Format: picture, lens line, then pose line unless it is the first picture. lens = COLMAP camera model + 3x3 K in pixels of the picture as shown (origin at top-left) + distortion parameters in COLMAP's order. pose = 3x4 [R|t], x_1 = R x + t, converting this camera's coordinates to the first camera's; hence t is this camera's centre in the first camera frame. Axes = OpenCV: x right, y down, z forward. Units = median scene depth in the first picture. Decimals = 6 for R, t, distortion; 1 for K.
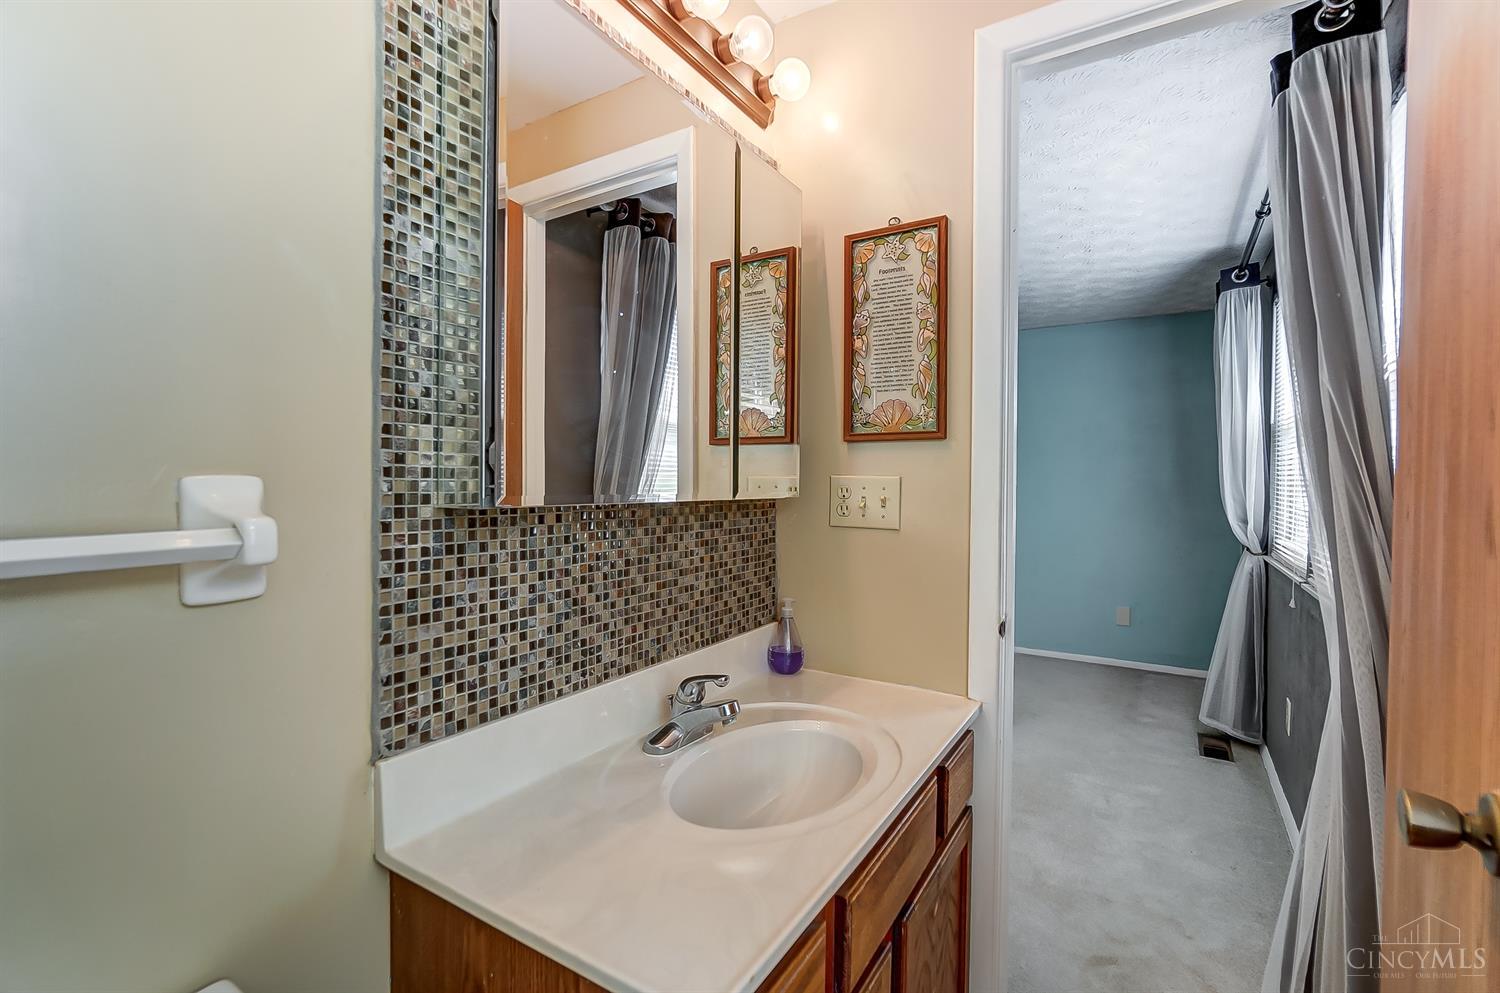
lens RADIAL K [[667.7, 0, 736.6], [0, 667.7, 489.8], [0, 0, 1]] dist [-0.019619, 0.009331]
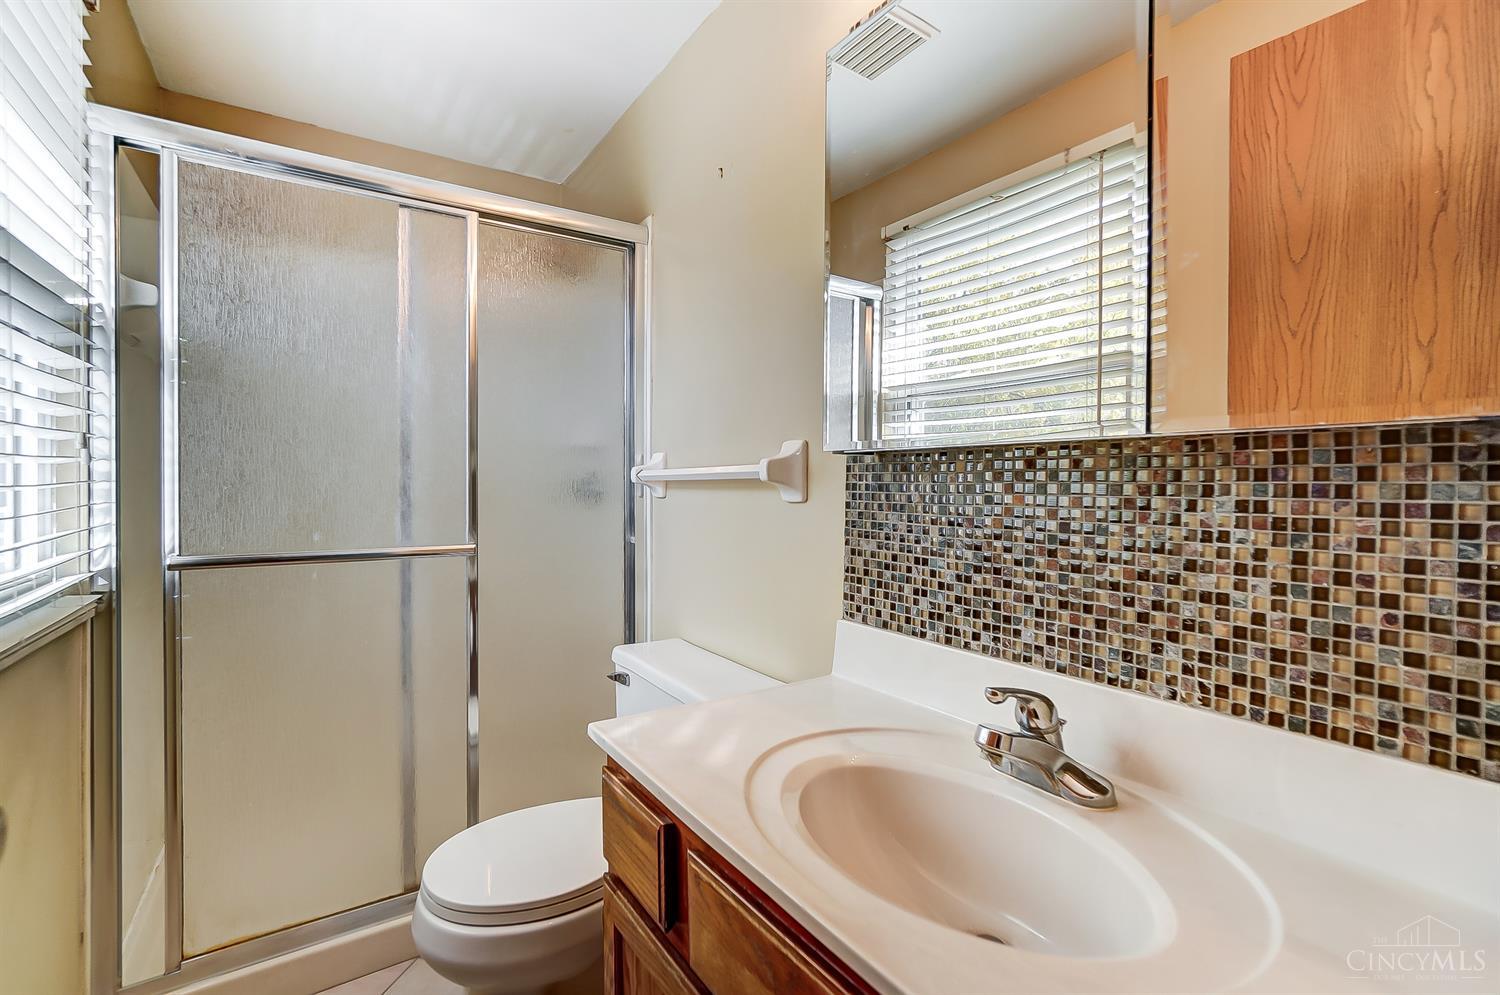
lens RADIAL K [[667.7, 0, 736.6], [0, 667.7, 490.8], [0, 0, 1]] dist [-0.019619, 0.009331]
pose [[-0.407213, 0.010858, -0.913269, 0.761116], [-0.010824, 0.999802, 0.016713, 0.065872], [0.913269, 0.016691, -0.407014, 1.085744]]
